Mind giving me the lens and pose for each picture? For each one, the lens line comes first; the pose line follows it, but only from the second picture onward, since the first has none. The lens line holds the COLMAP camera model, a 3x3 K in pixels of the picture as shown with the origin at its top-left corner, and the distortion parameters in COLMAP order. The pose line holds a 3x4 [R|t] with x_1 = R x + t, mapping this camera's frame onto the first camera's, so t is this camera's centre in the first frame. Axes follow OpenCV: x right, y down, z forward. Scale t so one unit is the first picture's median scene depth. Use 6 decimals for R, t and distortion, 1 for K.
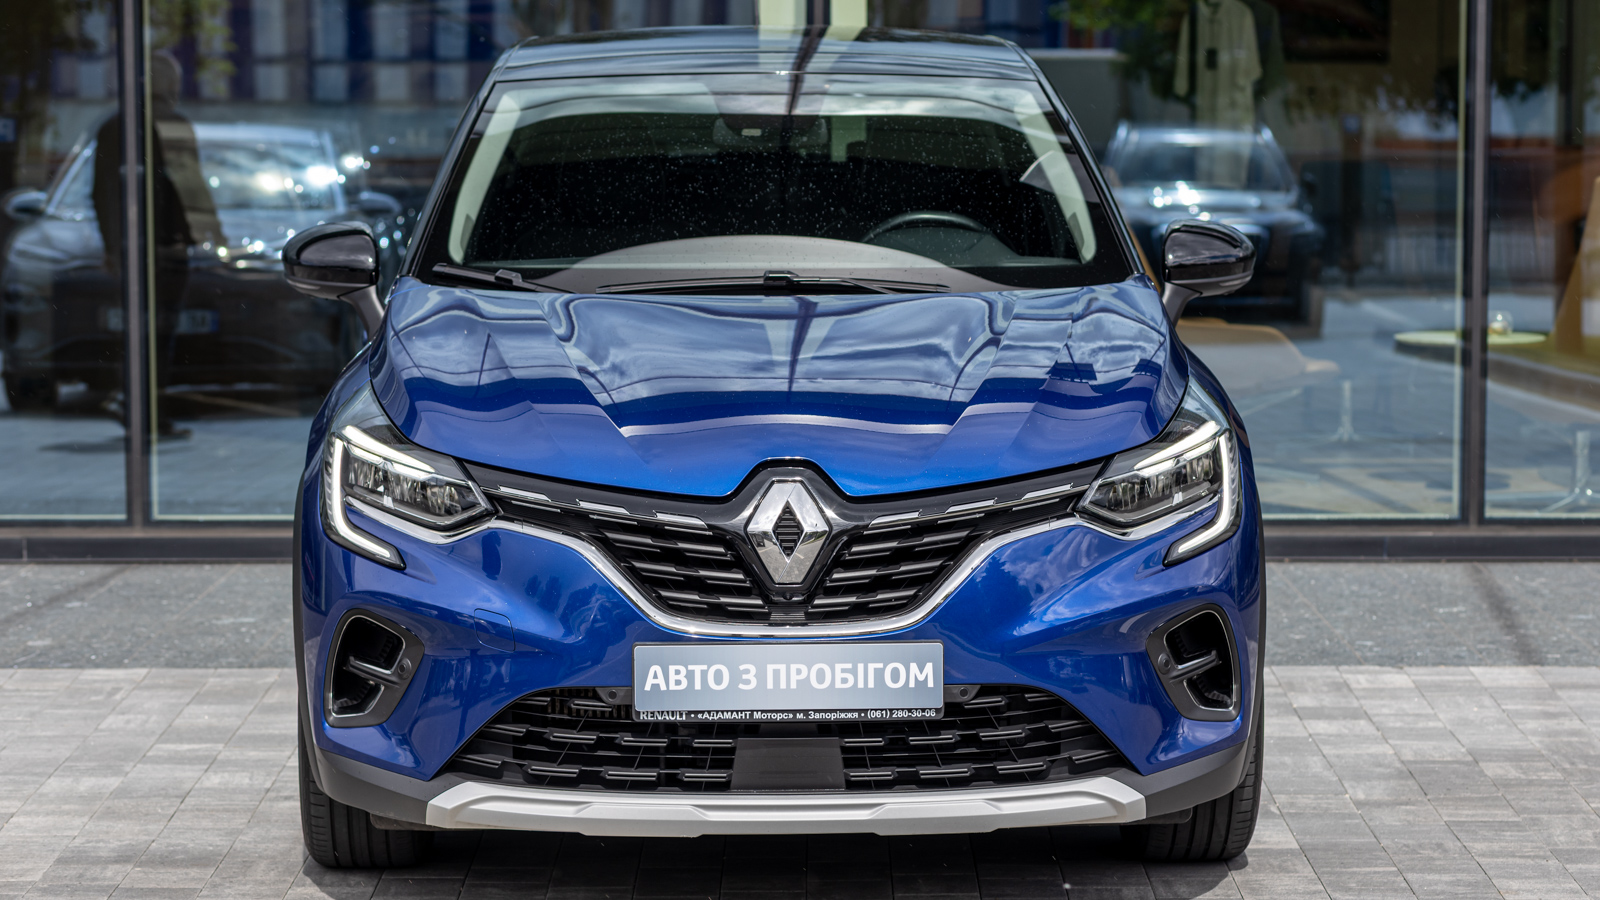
lens RADIAL K [[3991.5, 0, 800.0], [0, 3991.5, 450.0], [0, 0, 1]] dist [-0.072487, -0.062689]
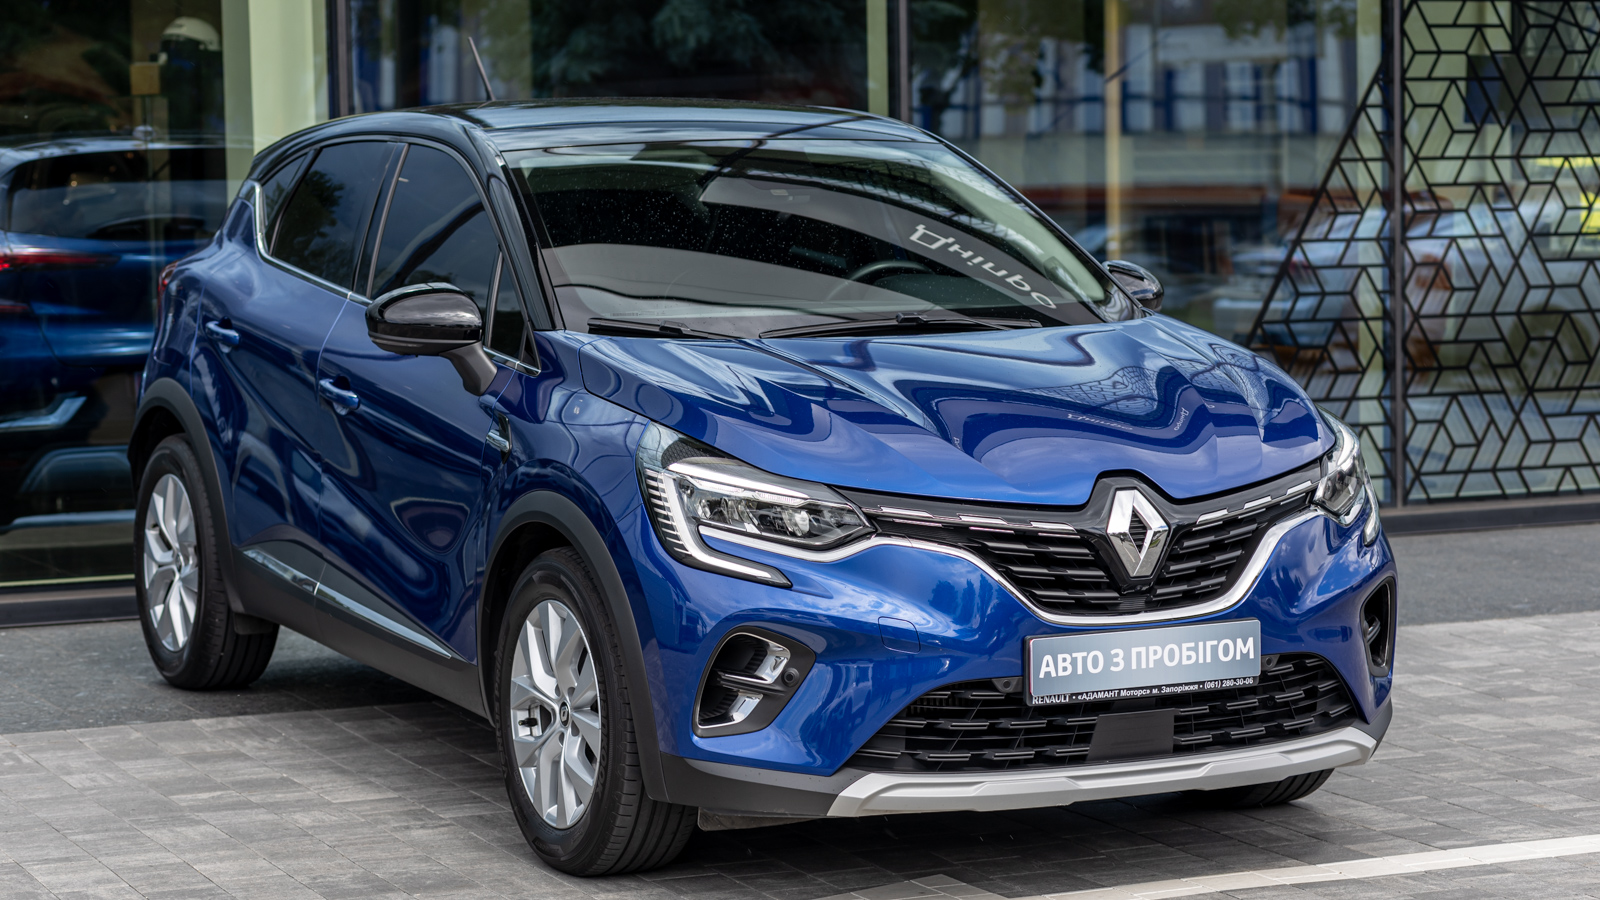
lens RADIAL K [[3991.5, 0, 800.0], [0, 3991.5, 450.0], [0, 0, 1]] dist [-0.072487, -0.062689]
pose [[0.911441, -0.045367, 0.408922, -0.559050], [0.052390, 0.998609, -0.005982, -0.001316], [-0.408081, 0.026876, 0.912550, -0.010397]]
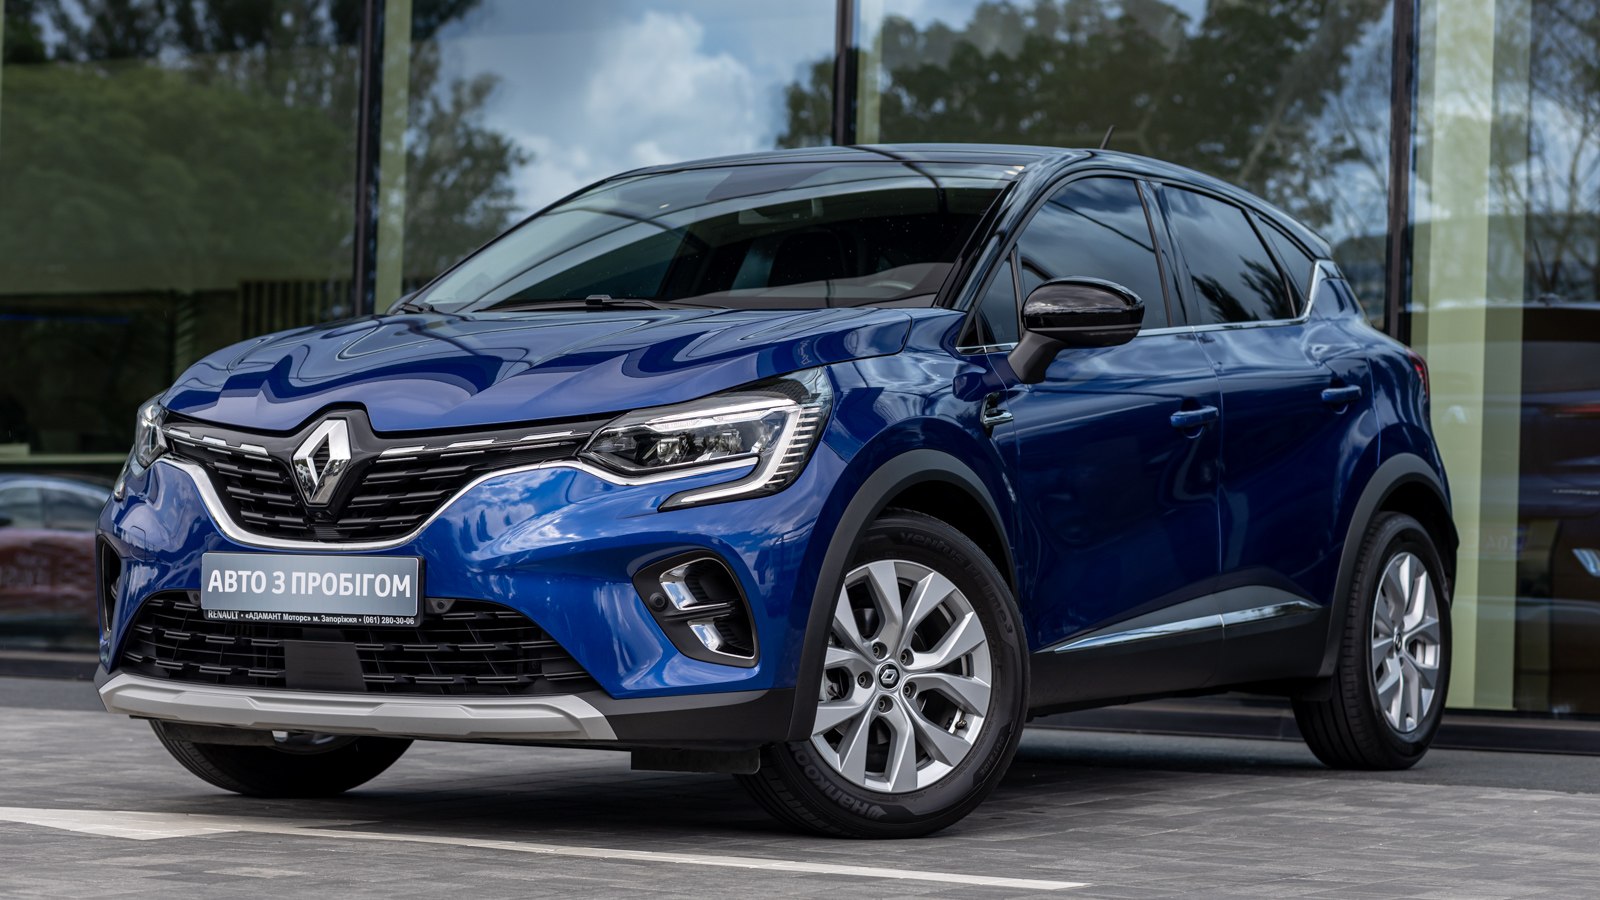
lens RADIAL K [[3991.5, 0, 800.0], [0, 3991.5, 450.0], [0, 0, 1]] dist [-0.072487, -0.062689]
pose [[0.843800, 0.007069, -0.536611, 0.729488], [-0.080062, 0.990382, -0.112847, 0.136258], [0.530652, 0.138182, 0.836250, 0.108688]]
